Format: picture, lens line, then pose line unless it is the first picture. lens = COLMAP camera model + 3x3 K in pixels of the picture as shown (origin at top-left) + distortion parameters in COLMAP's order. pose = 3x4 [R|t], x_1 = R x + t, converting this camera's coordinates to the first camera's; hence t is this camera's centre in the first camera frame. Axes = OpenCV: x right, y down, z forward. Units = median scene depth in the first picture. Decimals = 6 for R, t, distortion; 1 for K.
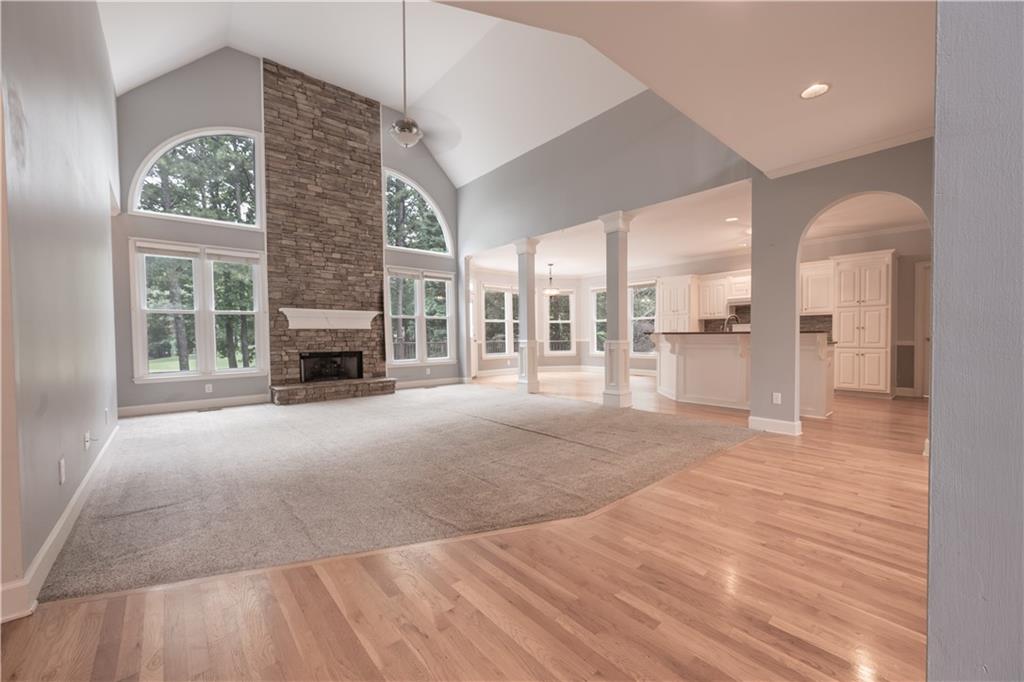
lens RADIAL K [[399.3, 0, 514.9], [0, 399.3, 344.0], [0, 0, 1]] dist [0.000201, -0.000606]
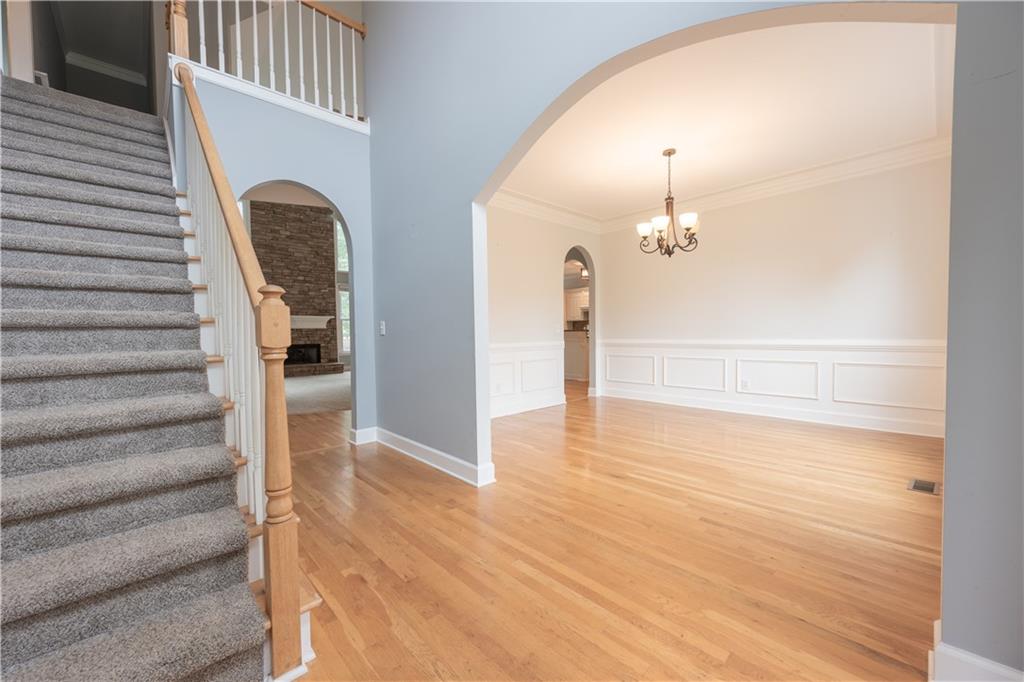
lens RADIAL K [[399.3, 0, 512.1], [0, 399.3, 347.1], [0, 0, 1]] dist [0.000201, -0.000606]
pose [[0.999777, -0.001958, 0.021021, 0.295358], [0.001691, 0.999918, 0.012715, 0.012854], [-0.021044, -0.012677, 0.999698, -0.479628]]
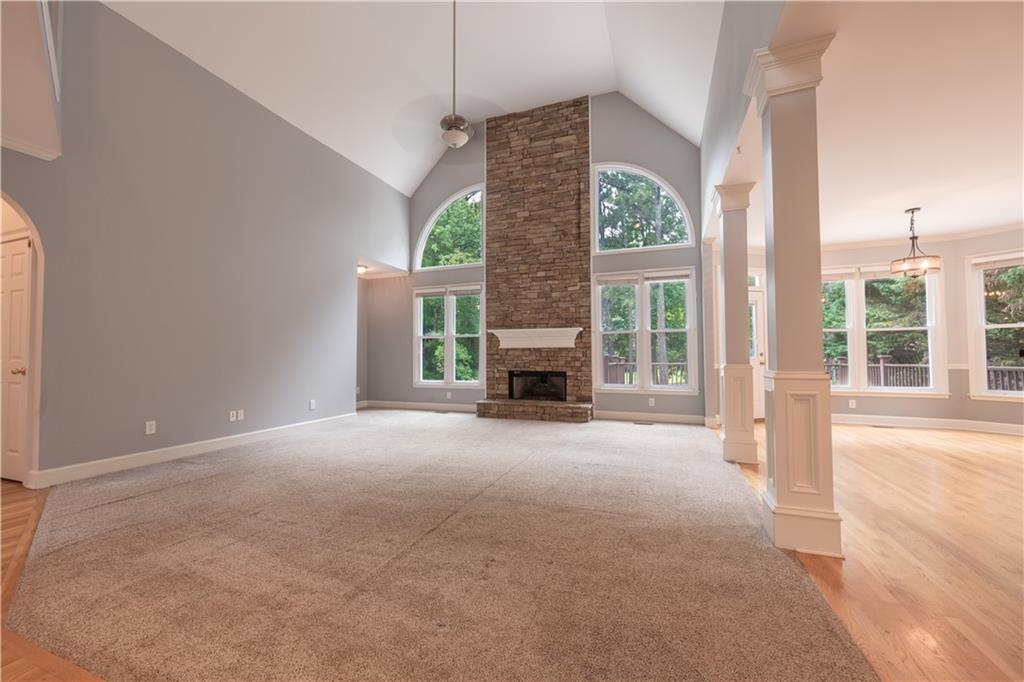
lens RADIAL K [[399.3, 0, 507.7], [0, 399.3, 344.3], [0, 0, 1]] dist [0.000201, -0.000606]
pose [[0.473541, -0.018878, -0.880570, 0.388565], [-0.021534, 0.999223, -0.033002, -0.012633], [0.880509, 0.034590, 0.472766, 0.472063]]
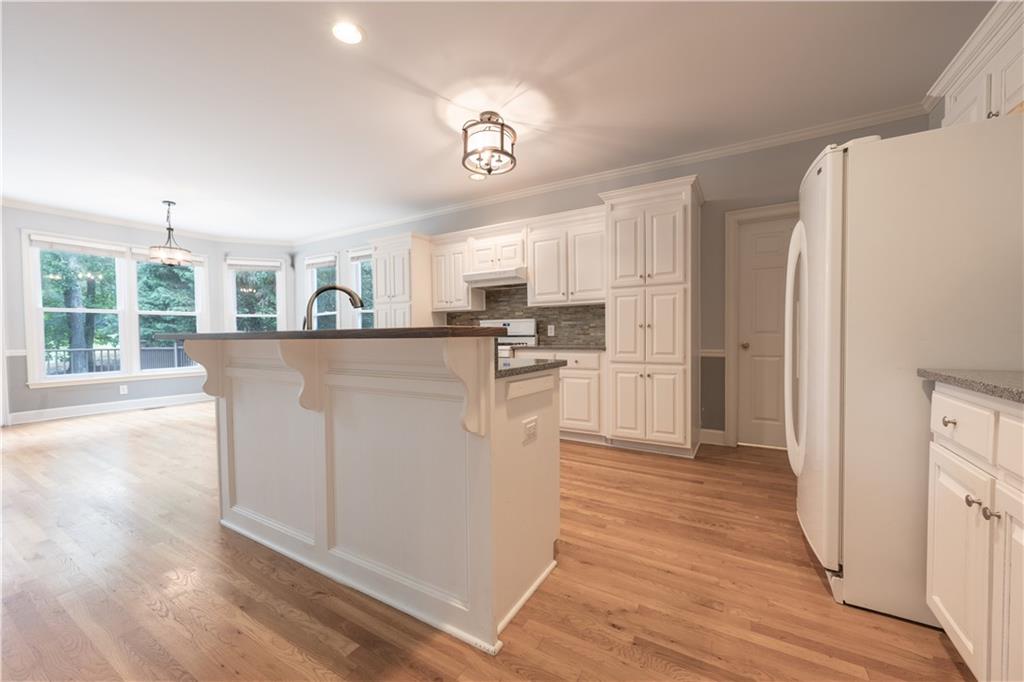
lens RADIAL K [[399.3, 0, 517.8], [0, 399.3, 345.2], [0, 0, 1]] dist [0.000201, -0.000606]
pose [[0.948145, -0.006027, 0.317782, 0.489066], [0.006549, 0.999978, -0.000574, -0.014209], [-0.317771, 0.002625, 0.948164, 0.502424]]
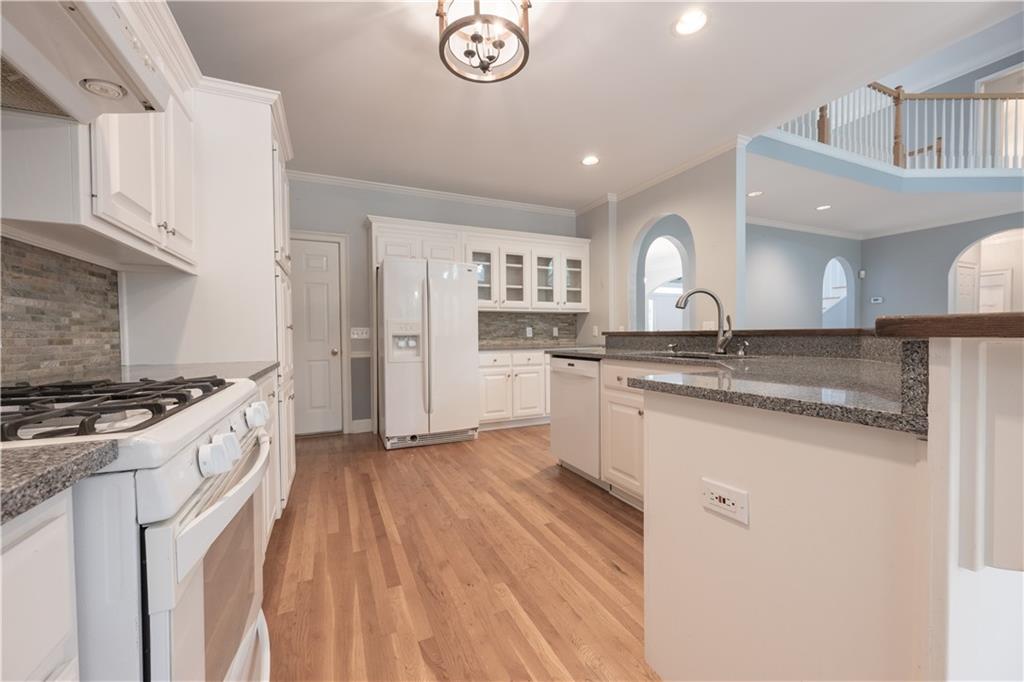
lens RADIAL K [[399.3, 0, 512.4], [0, 399.3, 339.3], [0, 0, 1]] dist [0.000201, -0.000606]
pose [[-0.956115, 0.012506, 0.292725, 0.504606], [0.024576, 0.998991, 0.037593, -0.031965], [-0.291959, 0.043137, -0.955457, 1.105475]]
